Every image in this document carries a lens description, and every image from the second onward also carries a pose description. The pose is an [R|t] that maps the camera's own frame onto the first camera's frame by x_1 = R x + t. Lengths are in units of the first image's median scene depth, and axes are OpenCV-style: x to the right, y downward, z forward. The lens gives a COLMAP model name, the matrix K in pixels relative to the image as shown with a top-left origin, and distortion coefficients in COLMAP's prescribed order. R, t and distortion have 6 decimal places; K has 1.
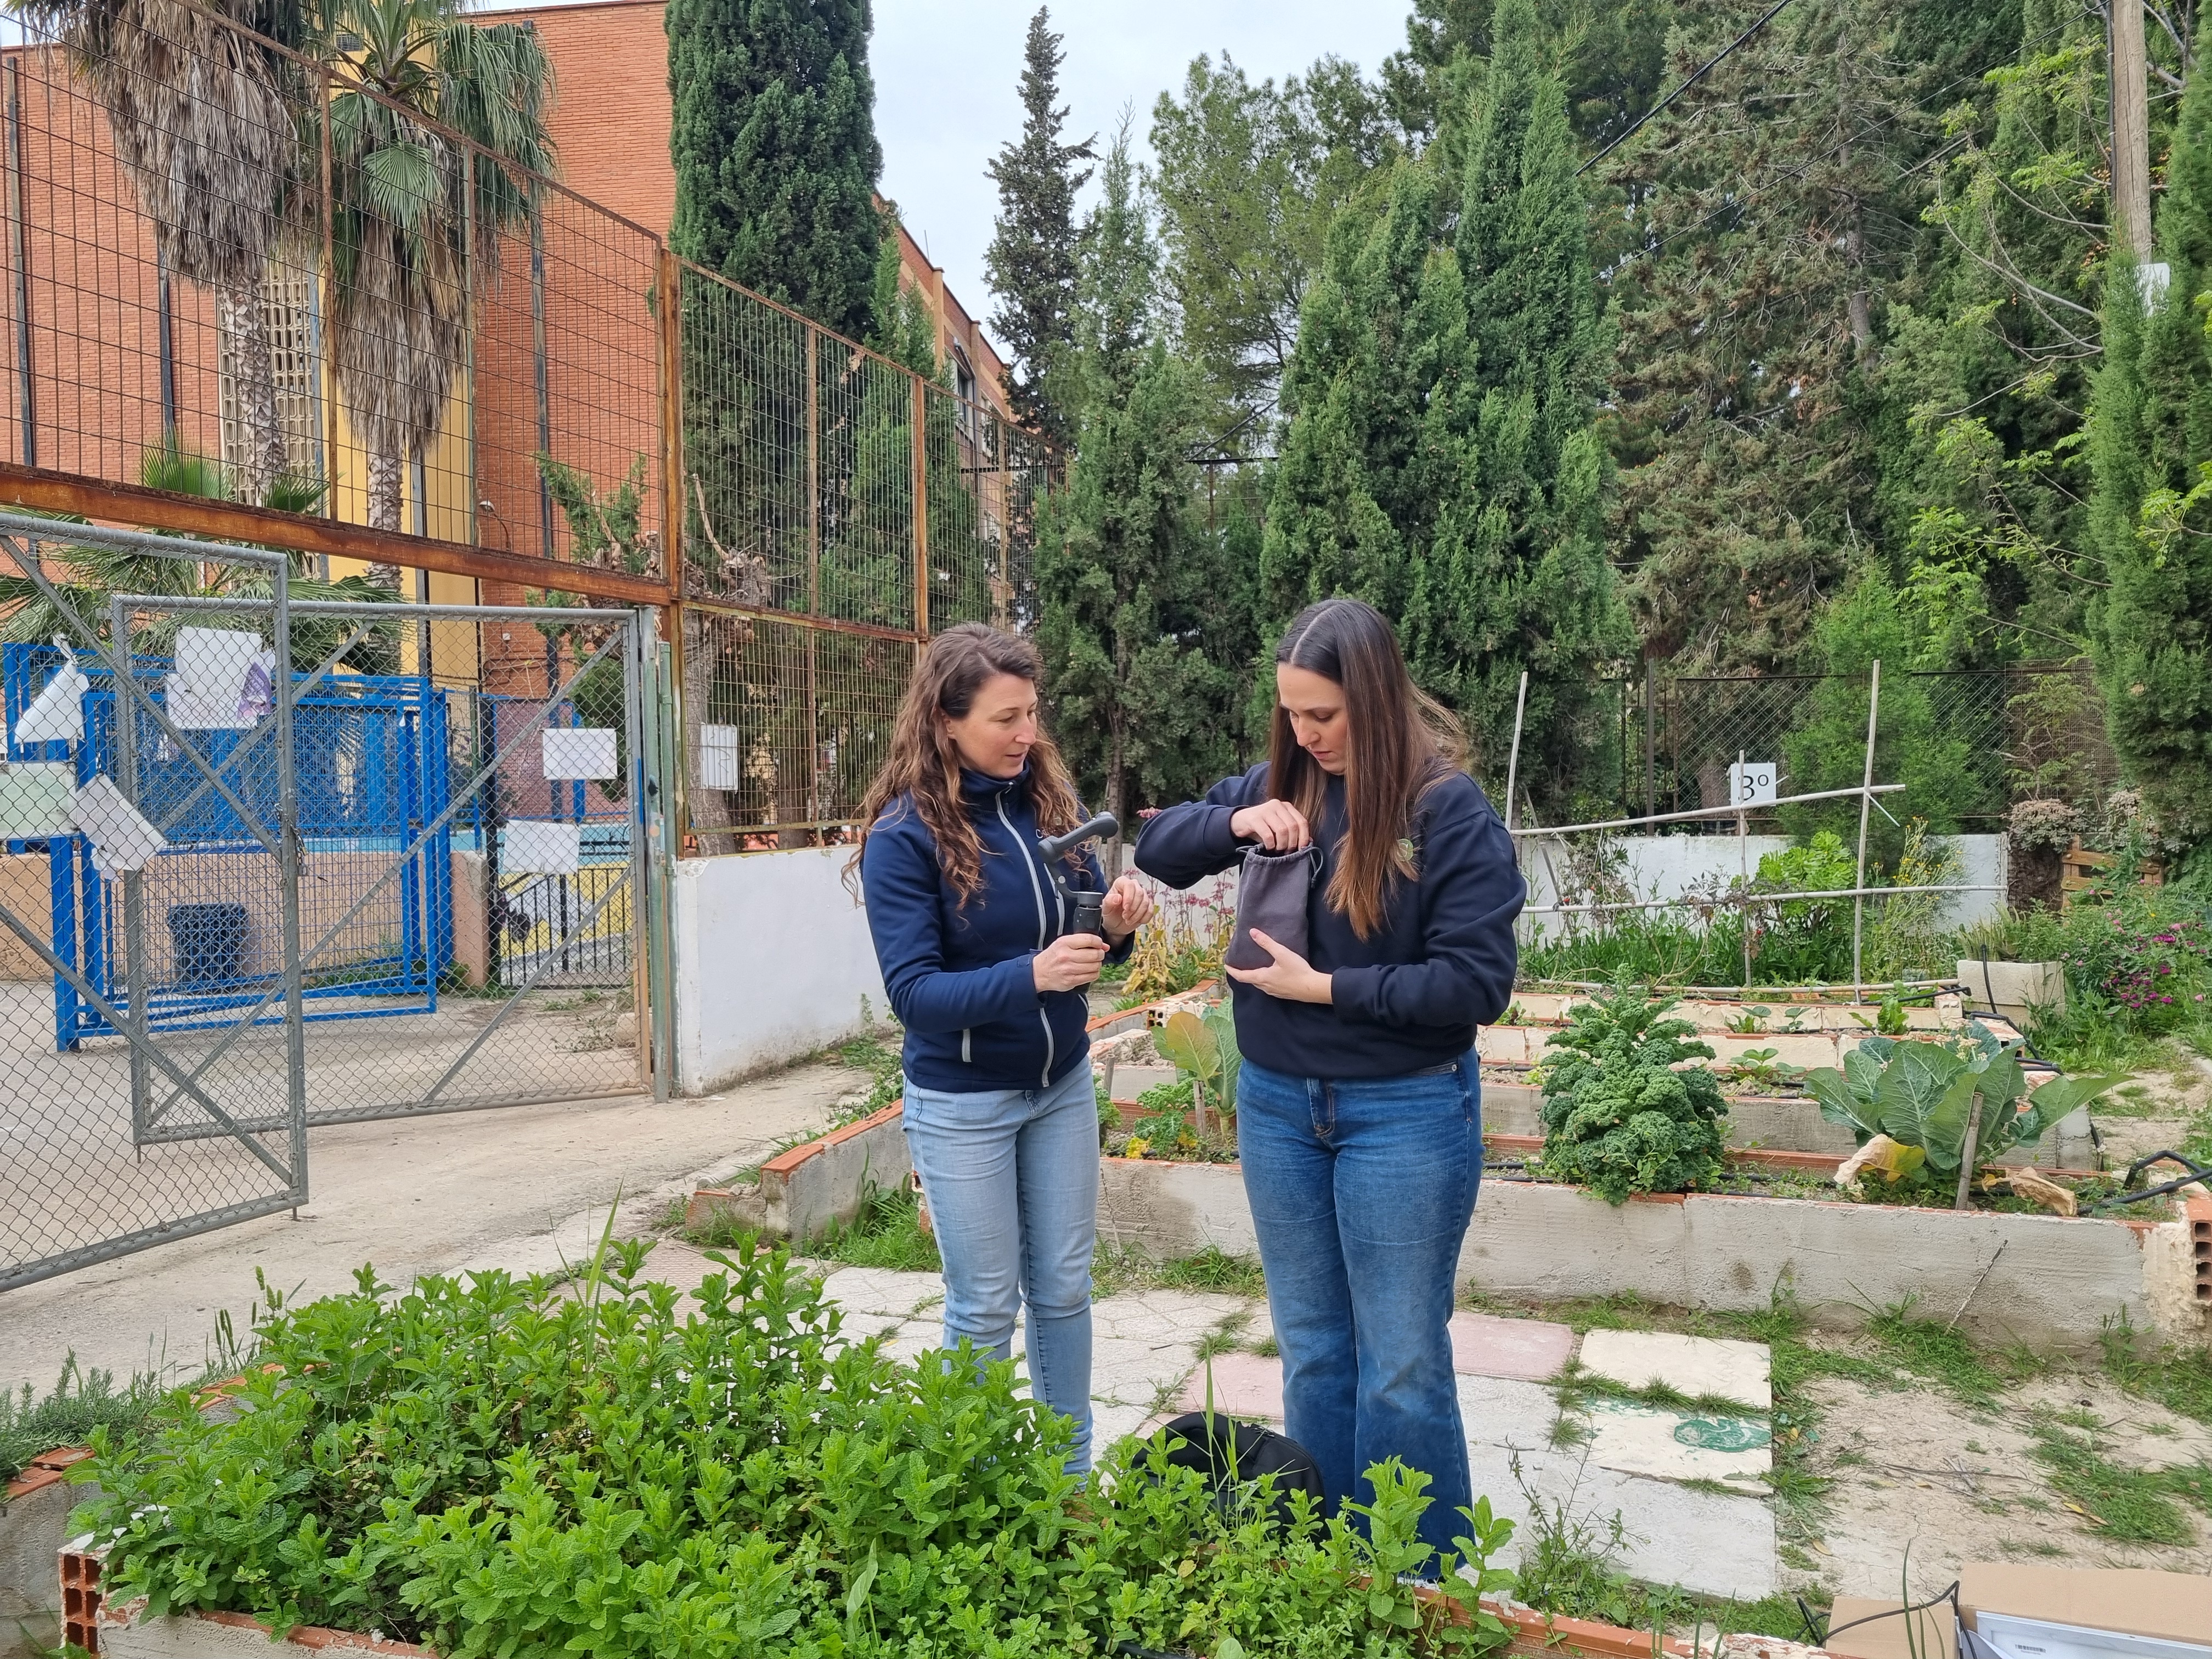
lens RADIAL K [[1705.4, 0, 1105.3], [0, 1705.4, 842.8], [0, 0, 1]] dist [0.059040, -0.054673]
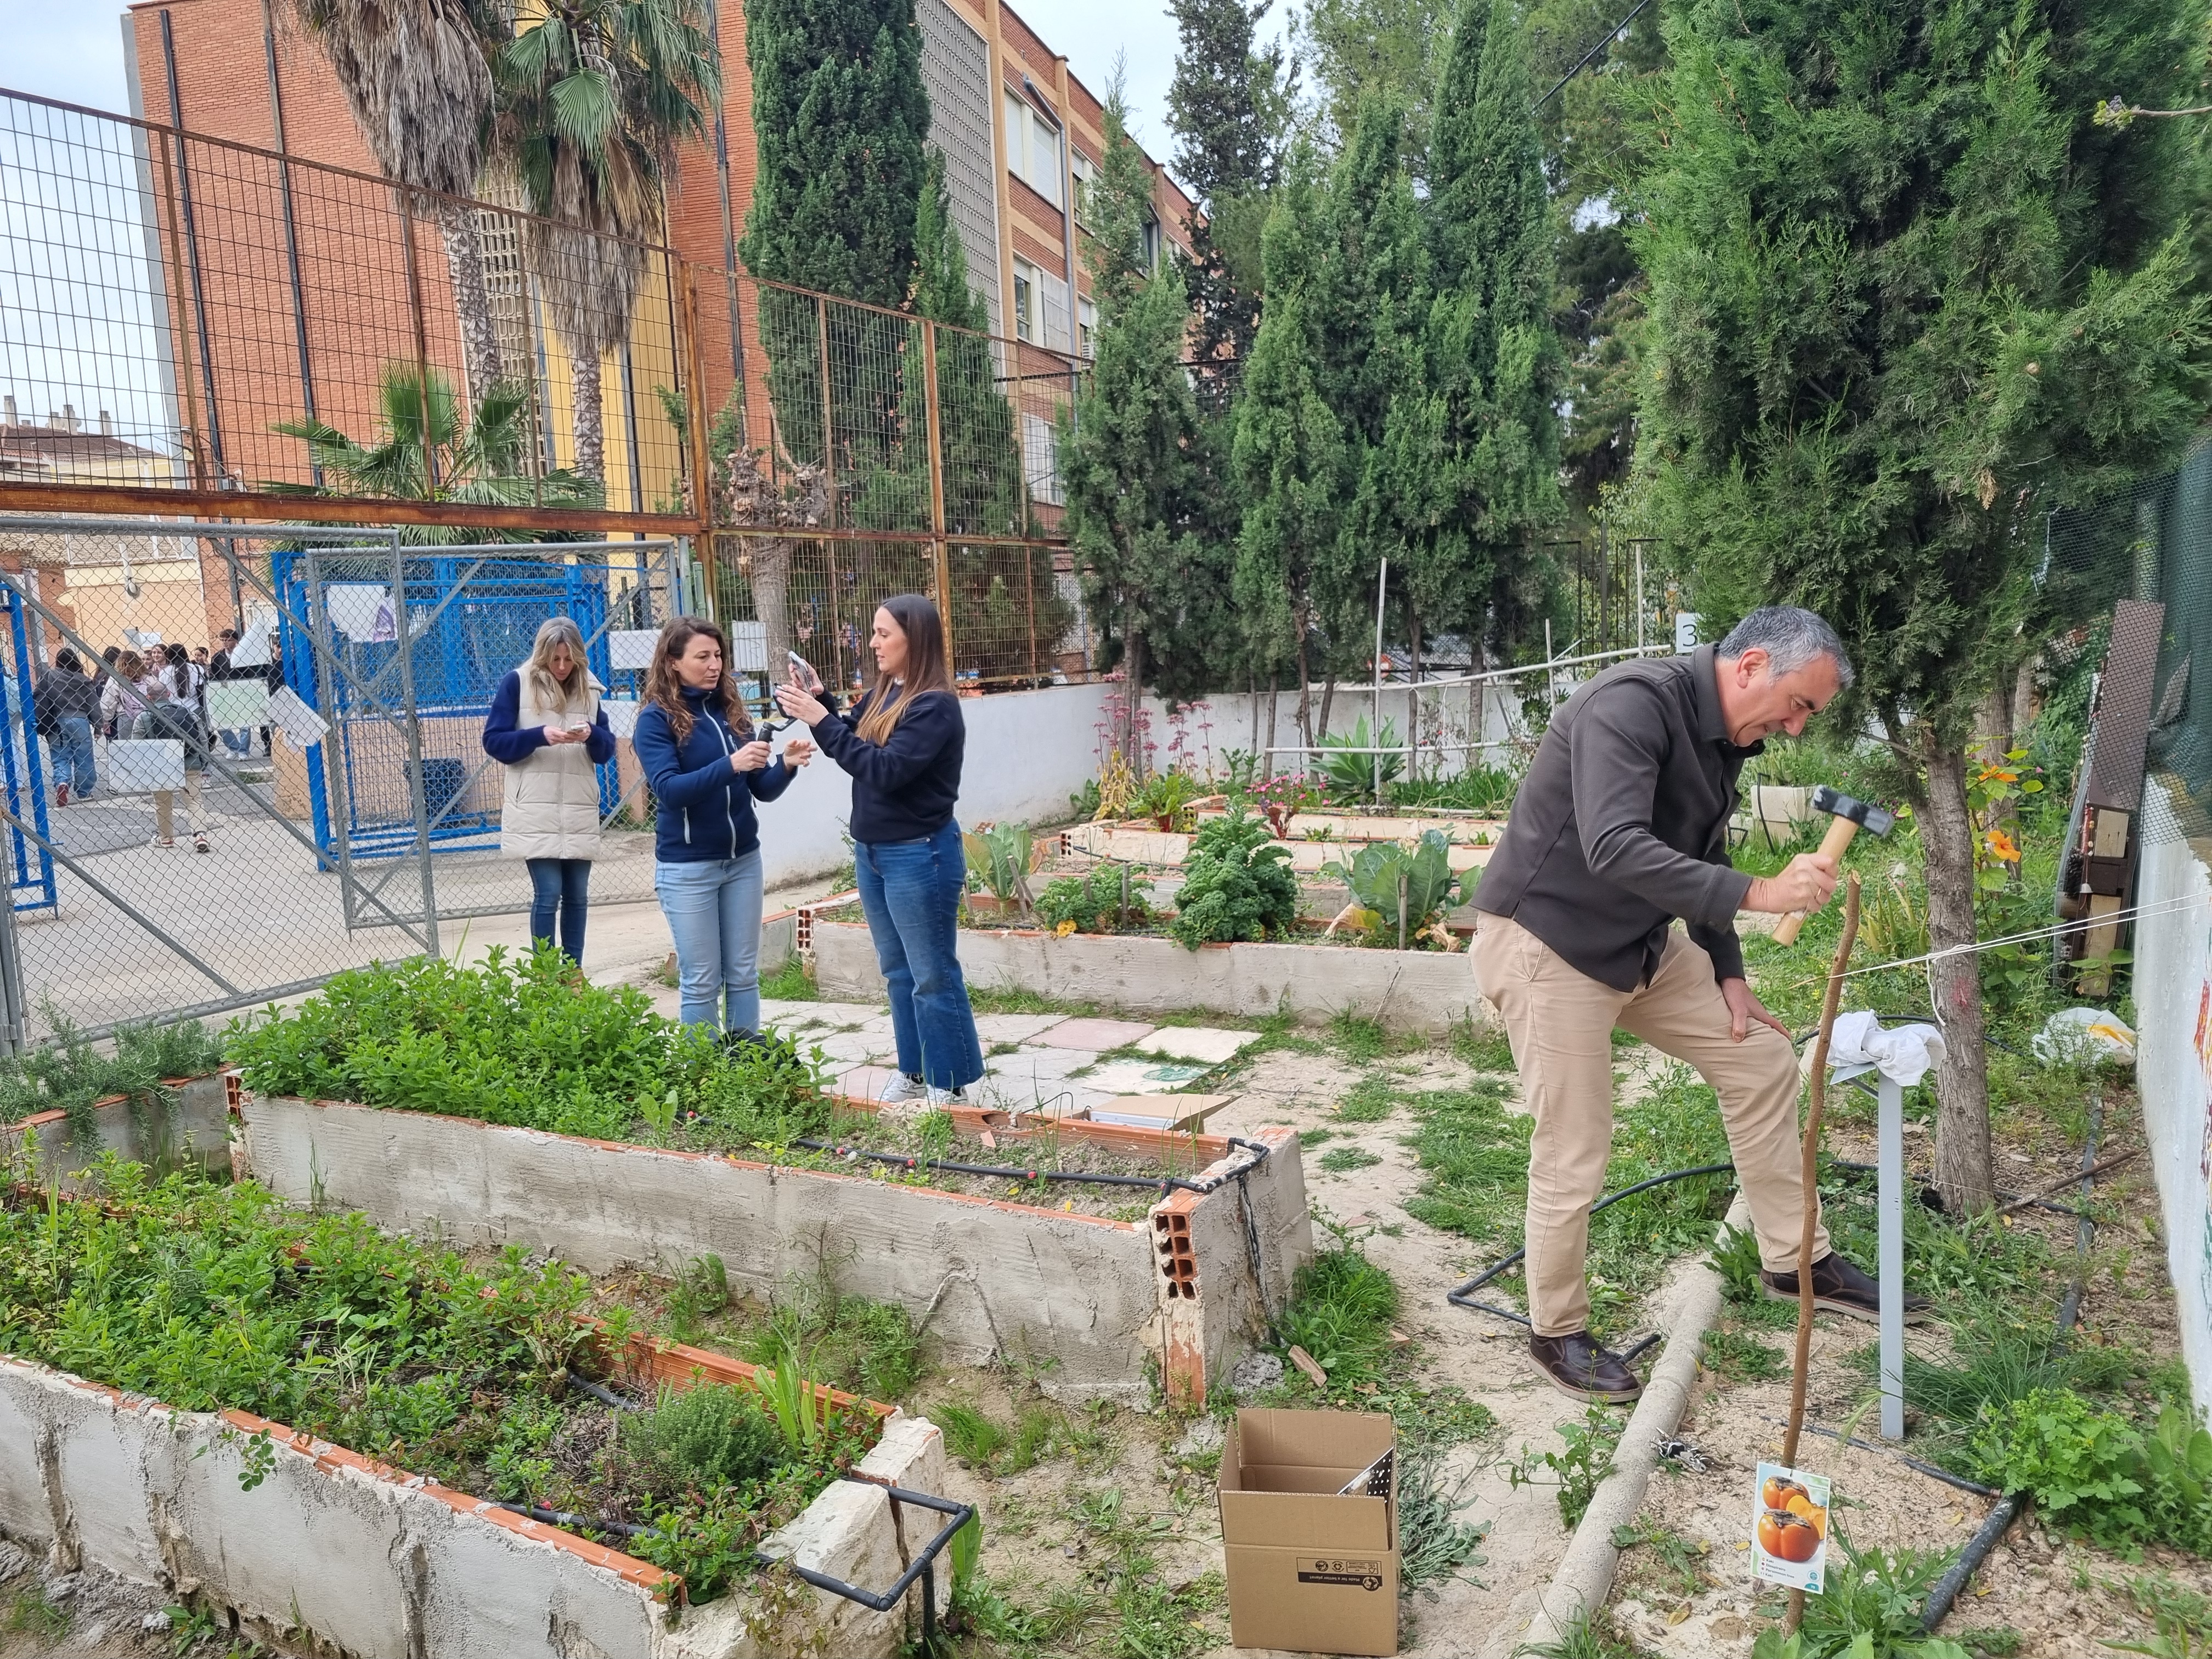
lens RADIAL K [[1705.4, 0, 1105.3], [0, 1705.4, 842.8], [0, 0, 1]] dist [0.059040, -0.054673]
pose [[0.989353, -0.008618, -0.145282, 0.164946], [0.022655, 0.995197, 0.095239, -0.012857], [0.143763, -0.097517, 0.984796, -0.193330]]
